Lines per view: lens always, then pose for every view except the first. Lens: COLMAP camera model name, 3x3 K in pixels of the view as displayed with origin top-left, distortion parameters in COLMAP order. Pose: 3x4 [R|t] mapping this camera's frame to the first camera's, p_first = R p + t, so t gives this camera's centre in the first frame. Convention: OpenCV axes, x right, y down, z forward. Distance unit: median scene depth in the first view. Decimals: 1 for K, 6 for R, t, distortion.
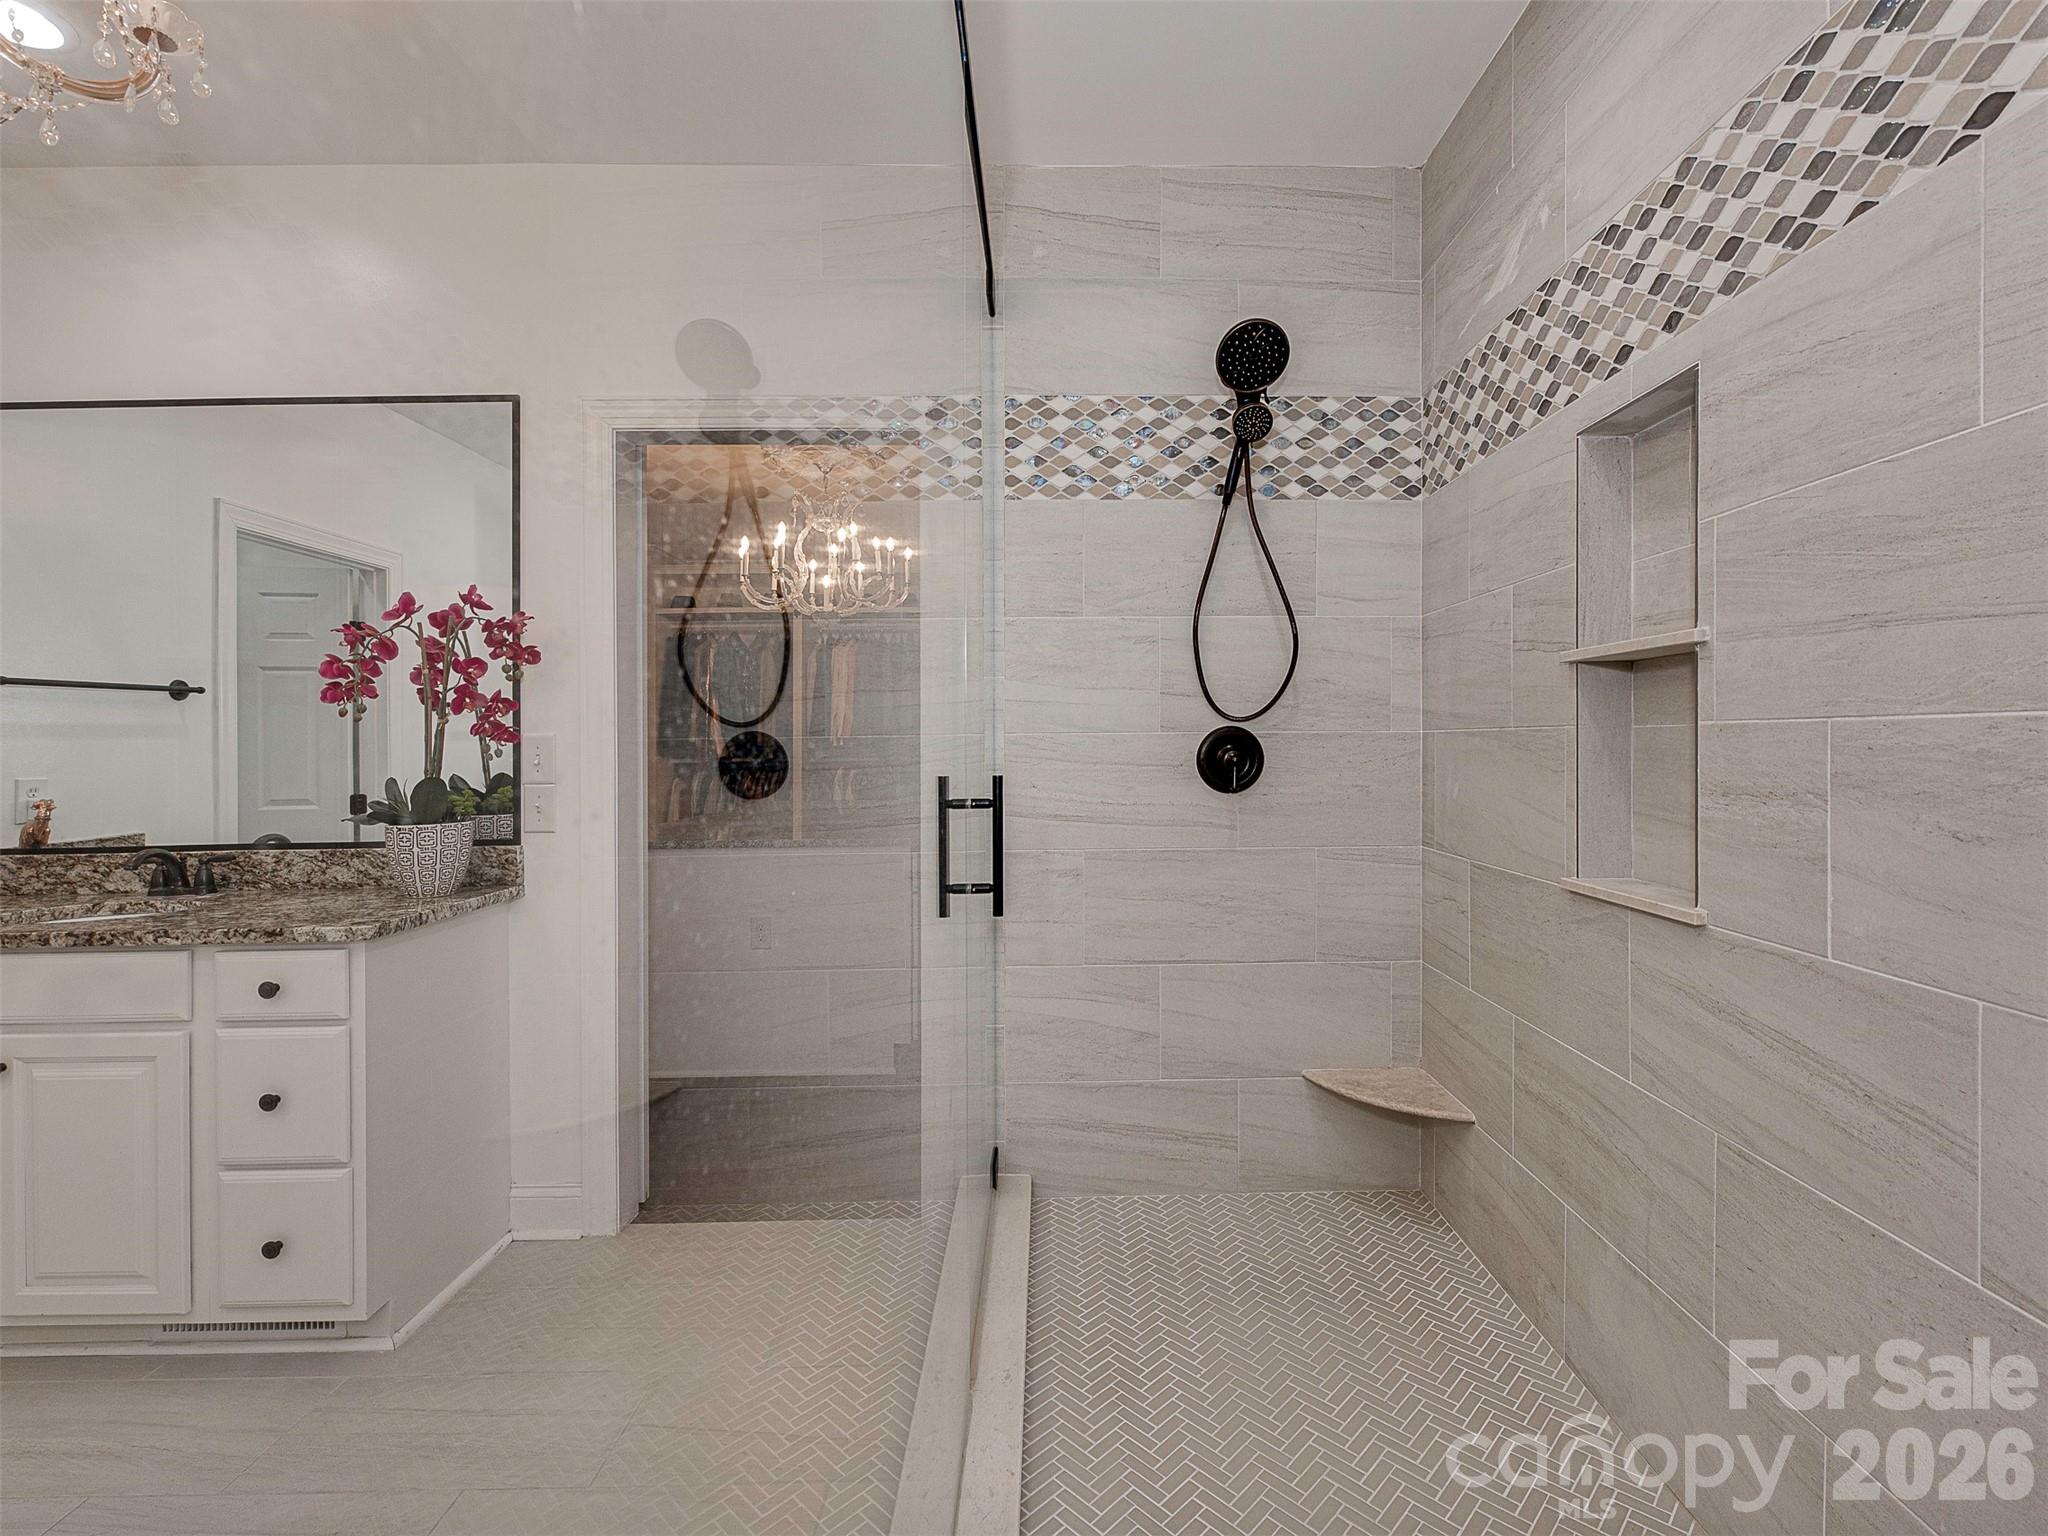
lens RADIAL K [[935.4, 0, 1038.7], [0, 935.4, 750.2], [0, 0, 1]] dist [-0.004214, -0.000017]
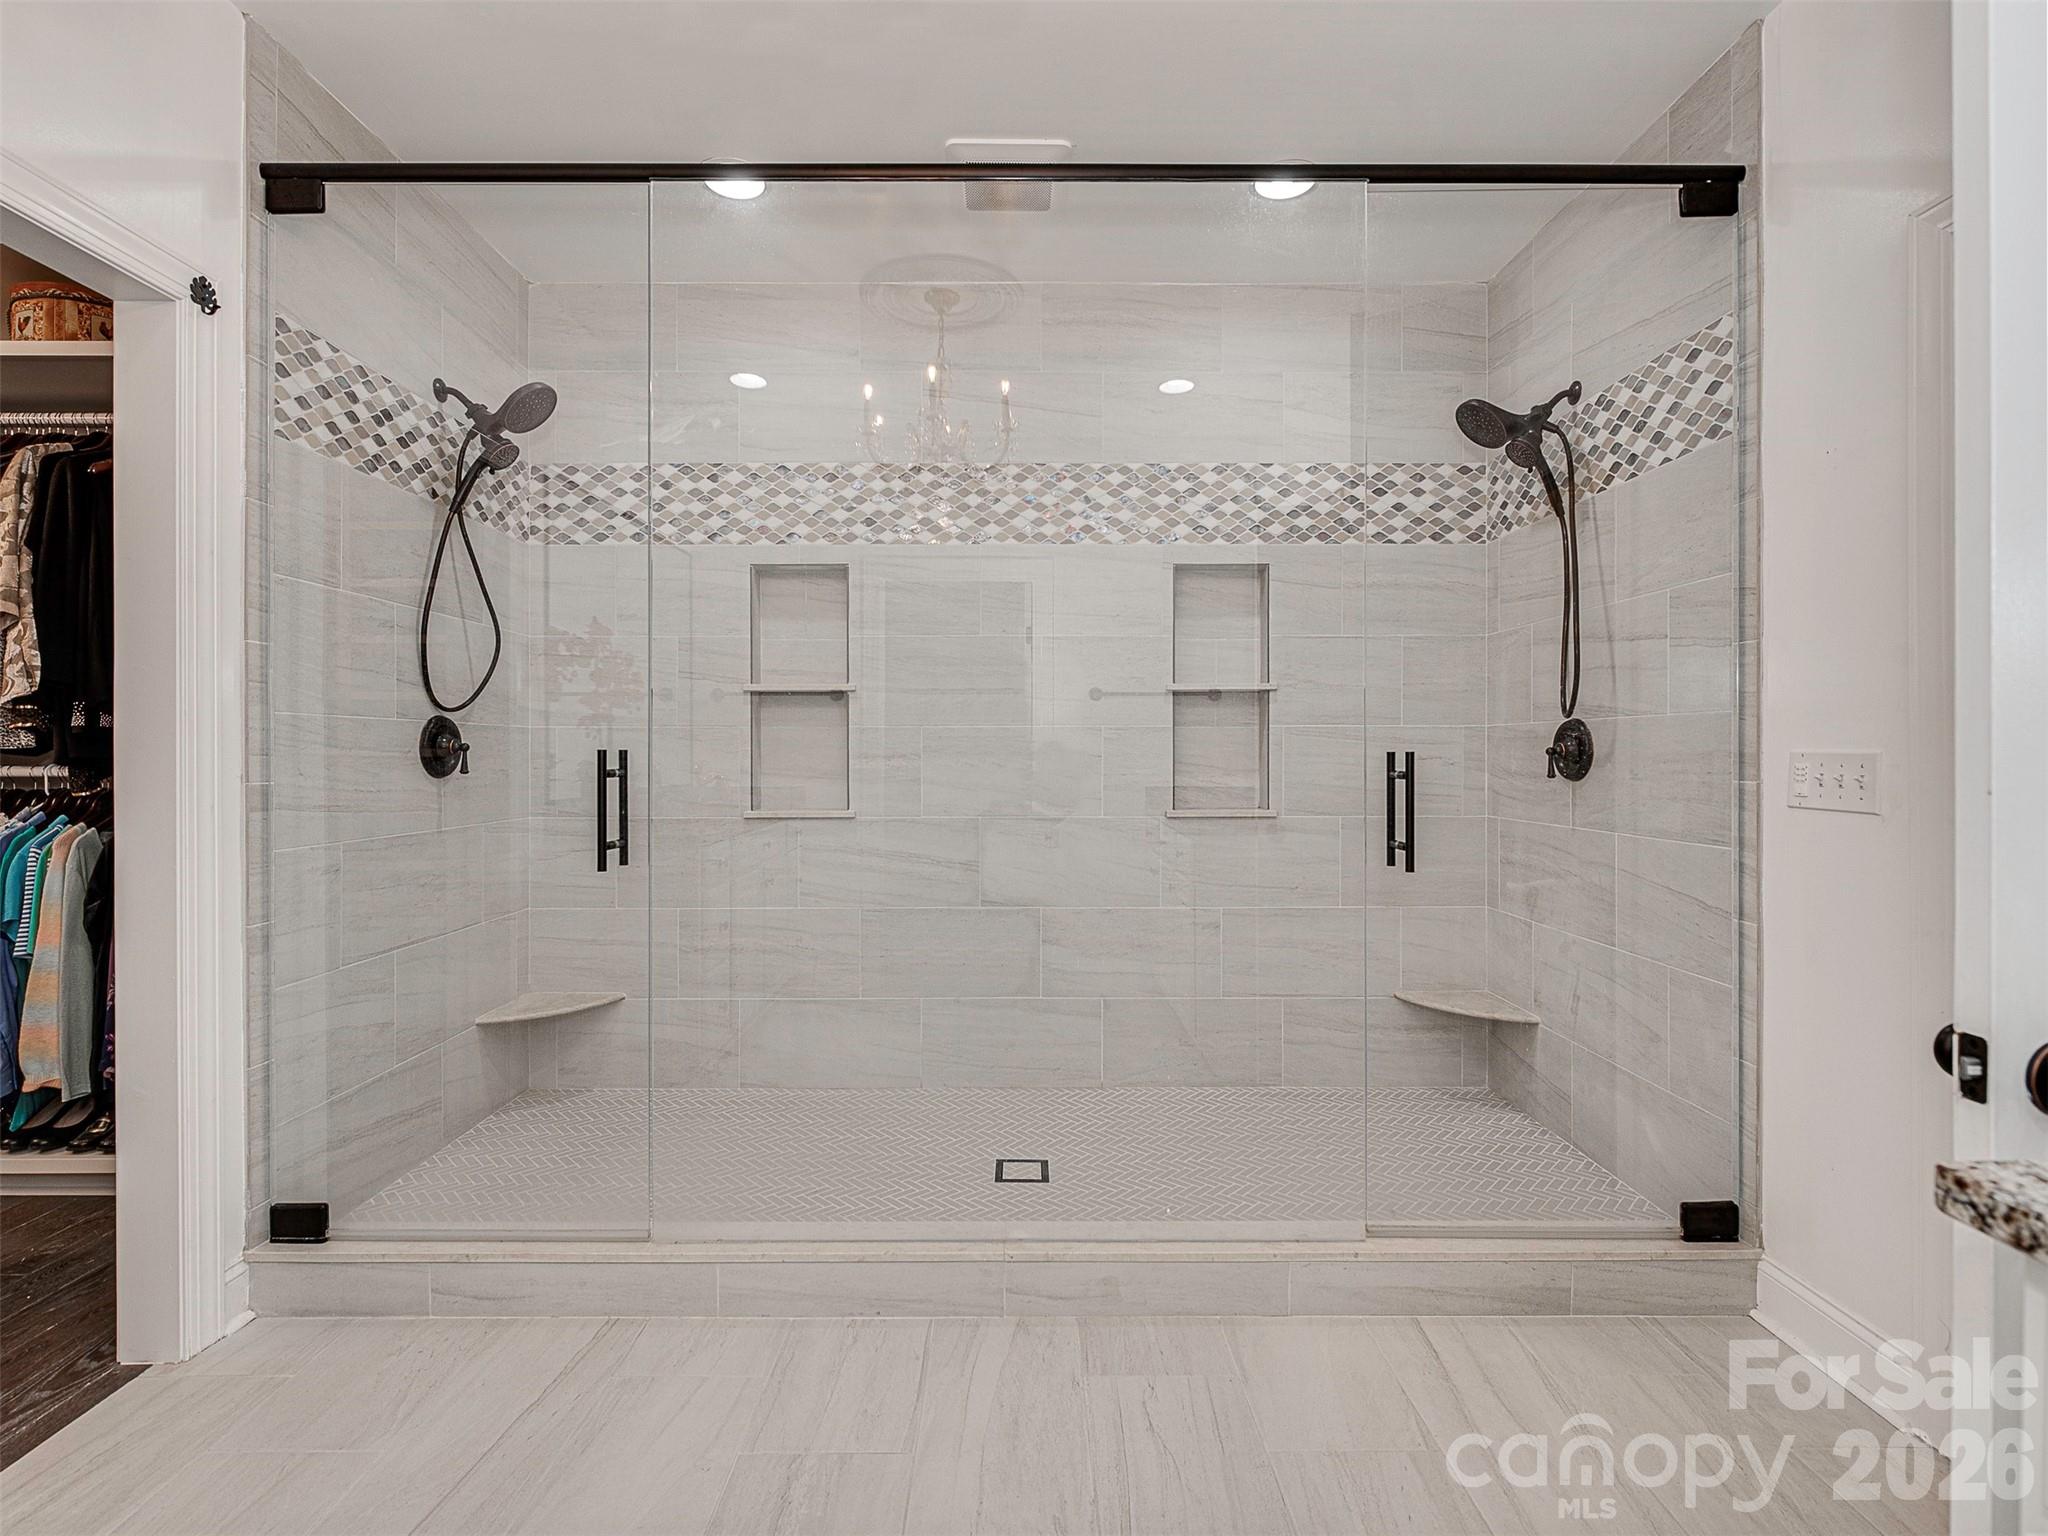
lens RADIAL K [[935.4, 0, 1011.9], [0, 935.4, 762.9], [0, 0, 1]] dist [-0.004214, -0.000017]
pose [[0.032033, -0.004324, 0.999477, -0.855663], [0.007435, 0.999964, 0.004087, 0.029662], [-0.999459, 0.007301, 0.032064, 0.310950]]
